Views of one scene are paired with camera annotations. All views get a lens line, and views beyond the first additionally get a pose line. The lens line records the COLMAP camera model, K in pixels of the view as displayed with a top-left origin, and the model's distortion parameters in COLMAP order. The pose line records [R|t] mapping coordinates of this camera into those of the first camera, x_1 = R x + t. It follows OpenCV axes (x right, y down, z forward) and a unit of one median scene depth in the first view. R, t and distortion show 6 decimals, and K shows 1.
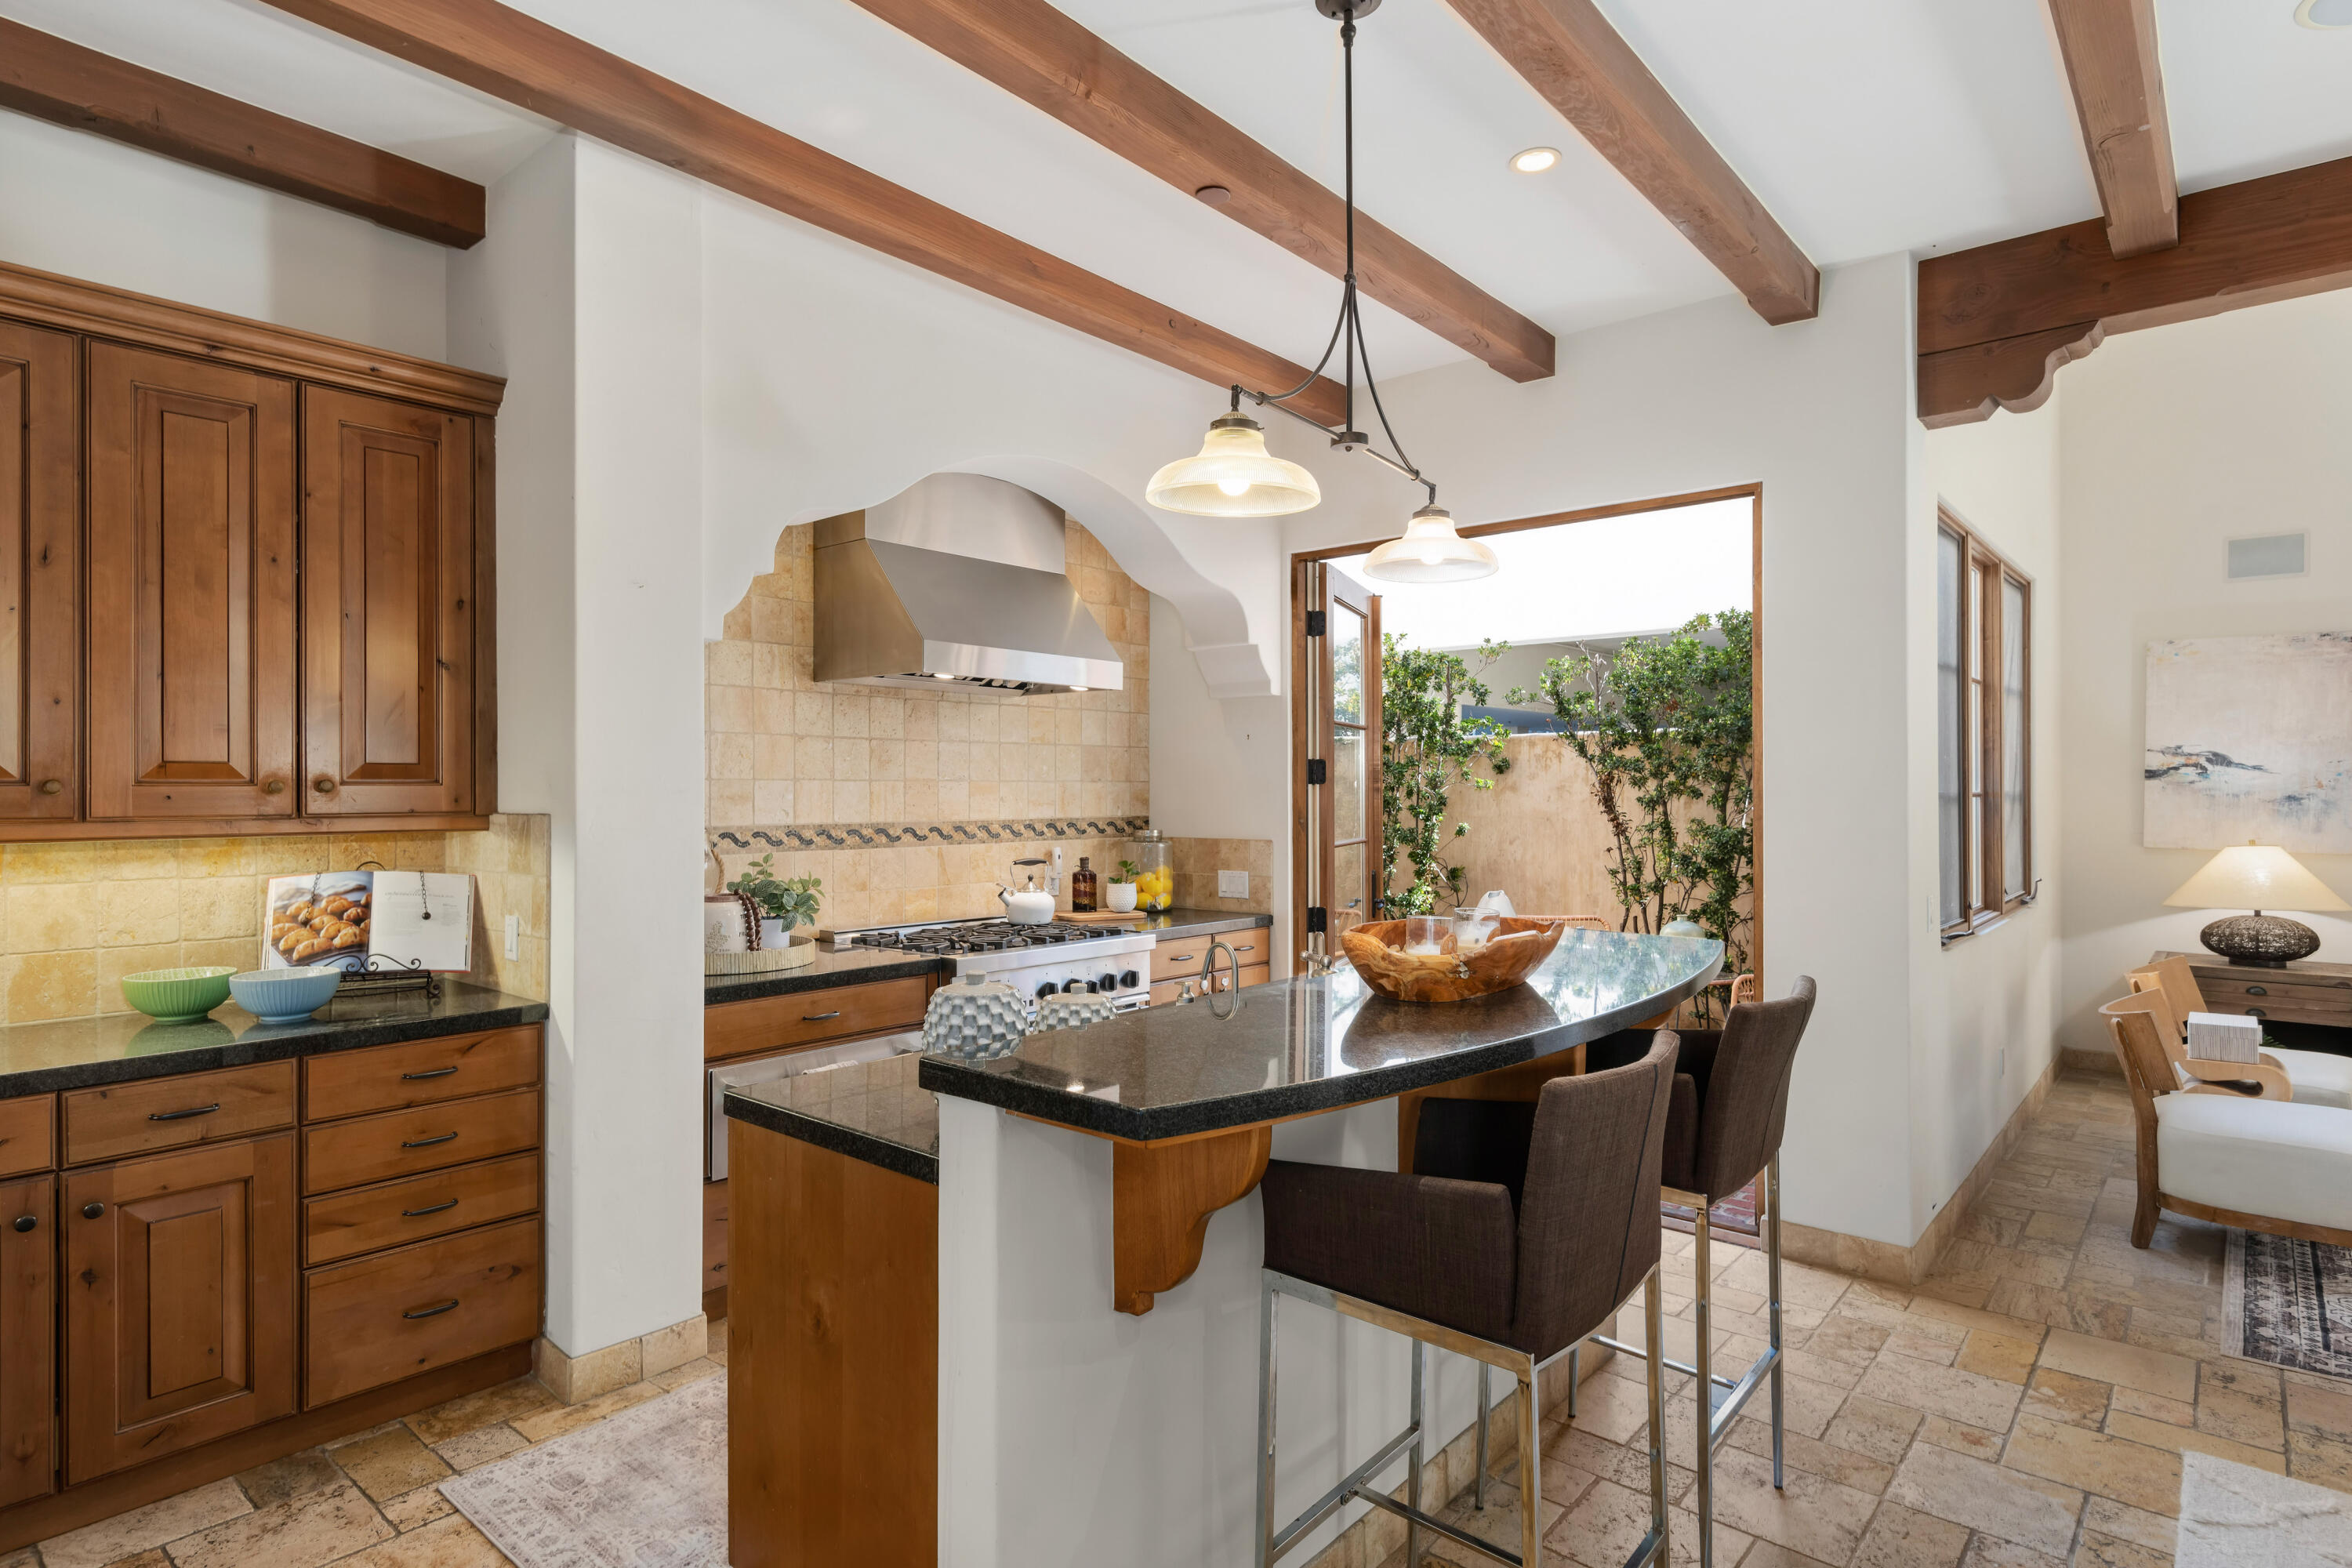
lens RADIAL K [[1245.0, 0, 1187.4], [0, 1245.0, 791.4], [0, 0, 1]] dist [0.004425, 0.000656]
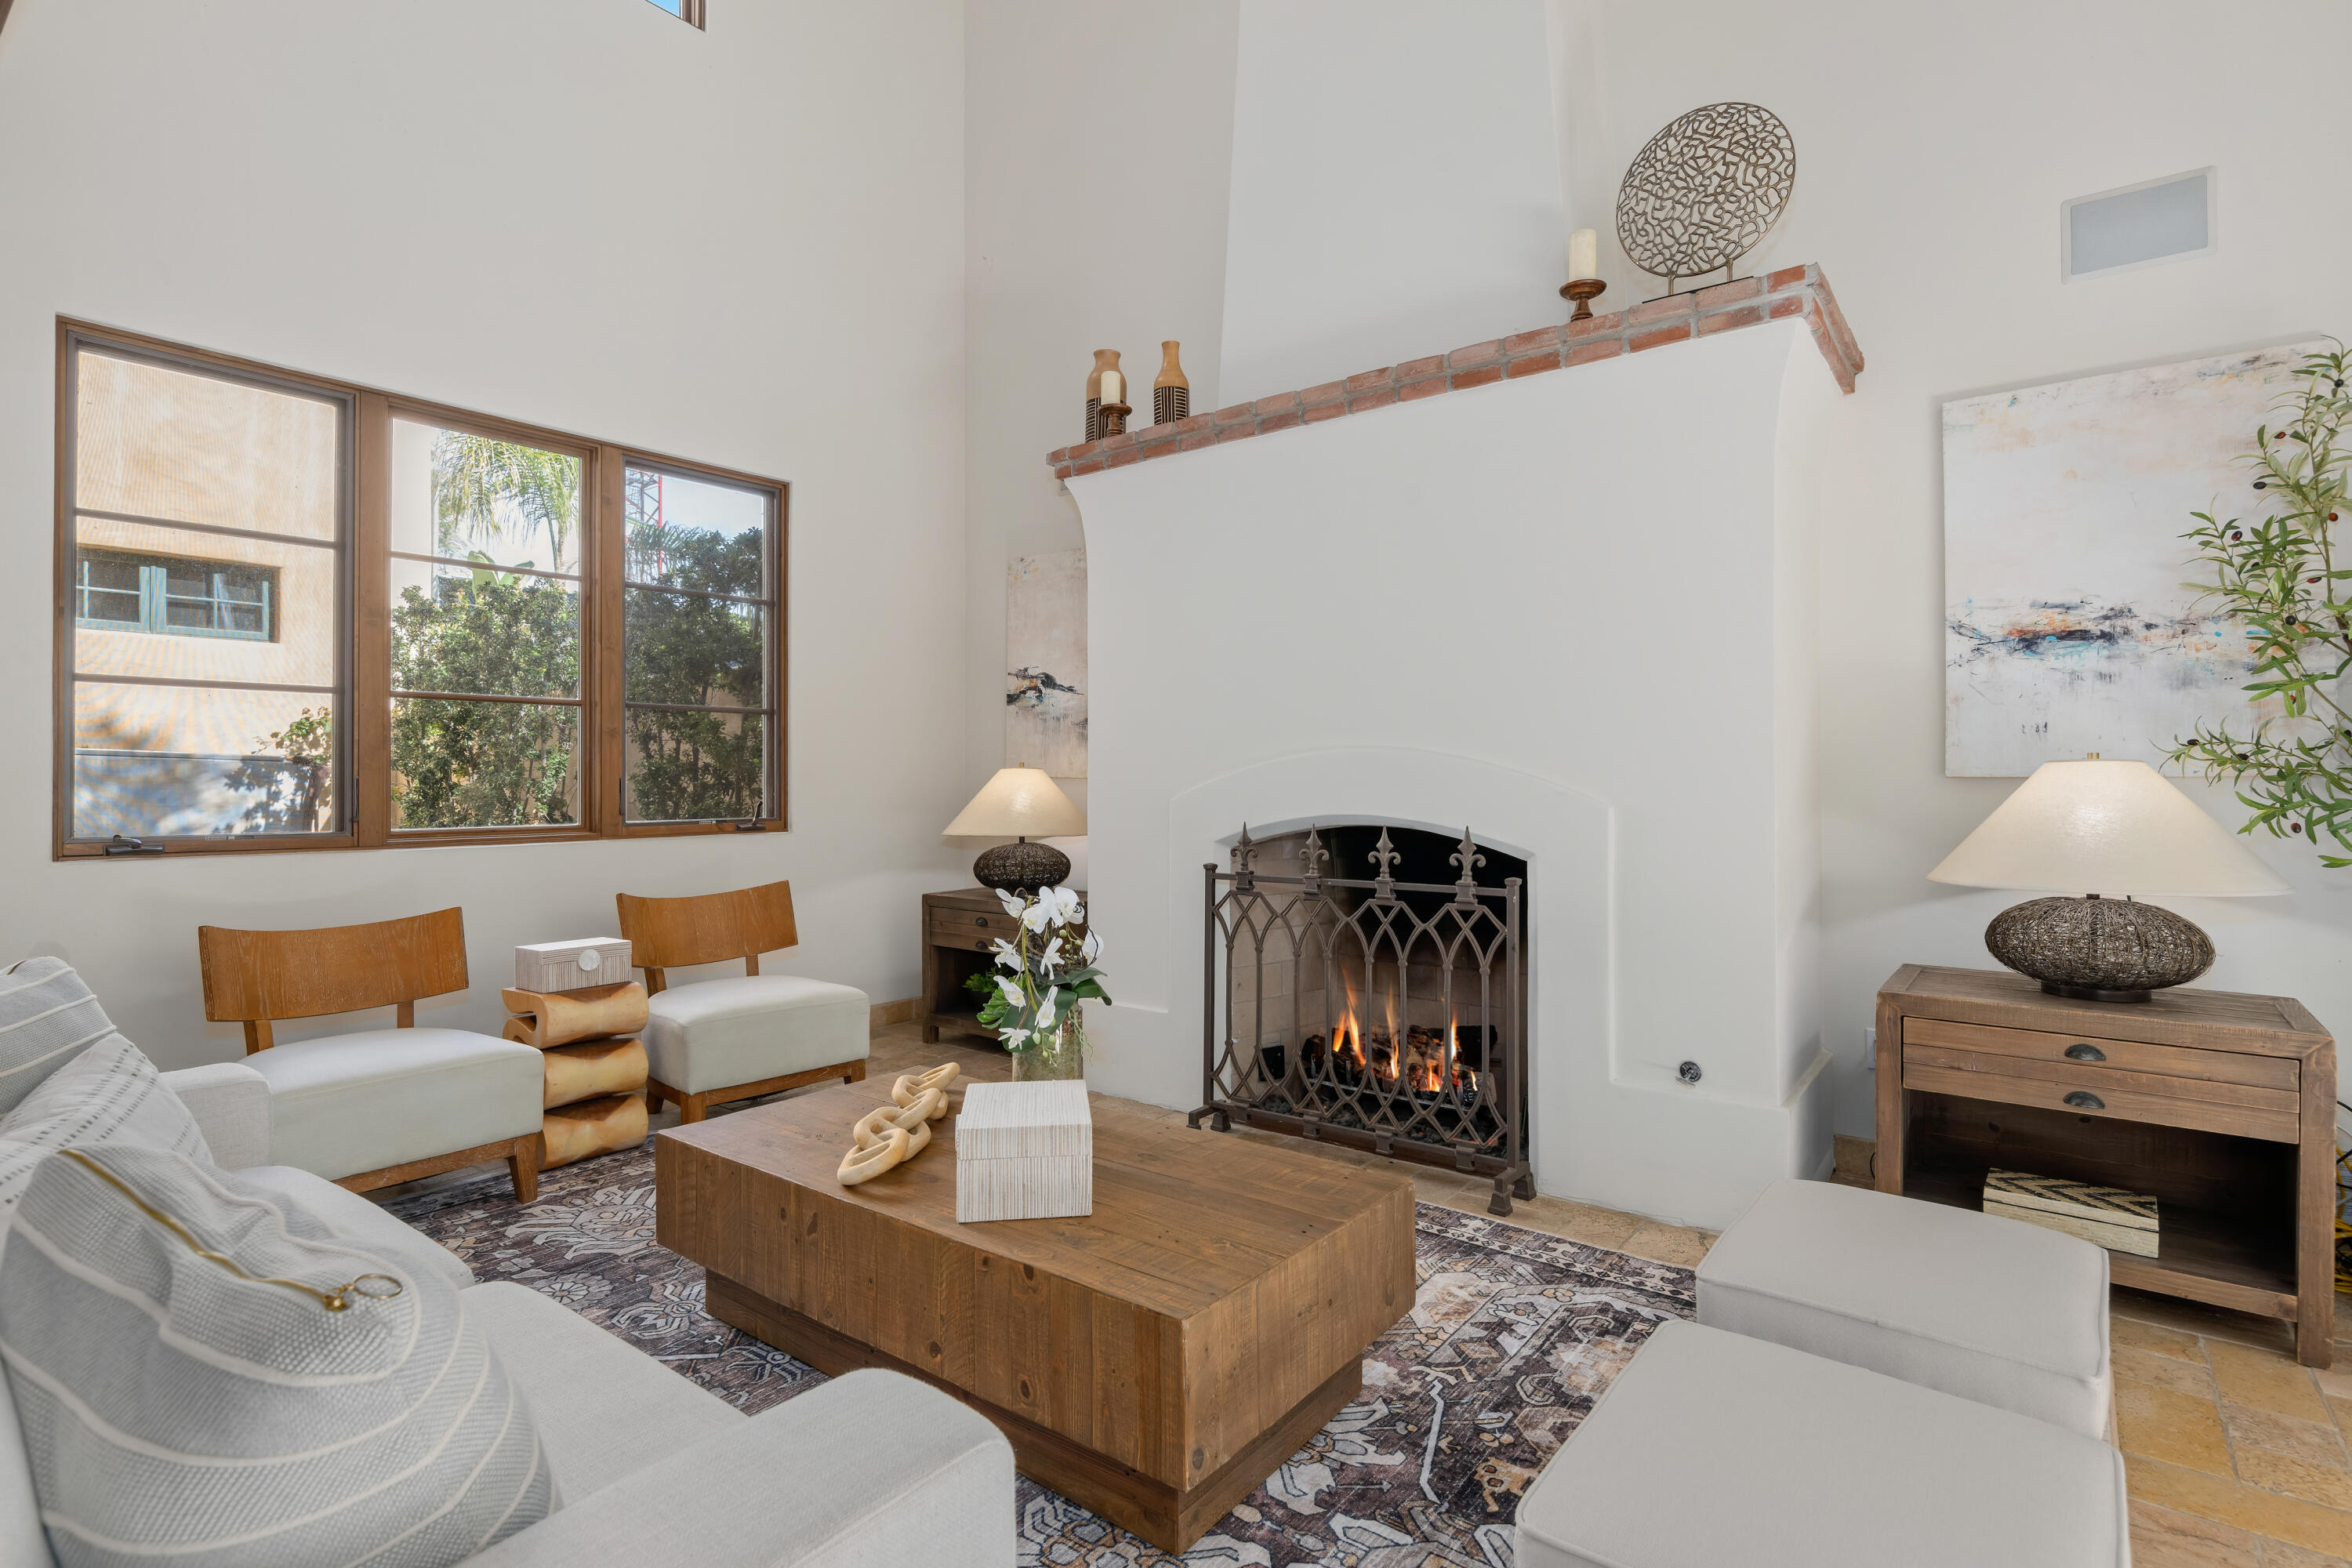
lens RADIAL K [[1132.2, 0, 1204.3], [0, 1132.2, 775.4], [0, 0, 1]] dist [-0.005263, -0.001441]
pose [[0.998150, 0.002663, 0.060738, 1.338129], [-0.002391, 0.999987, -0.004547, 0.074142], [-0.060750, 0.004393, 0.998143, 0.204450]]
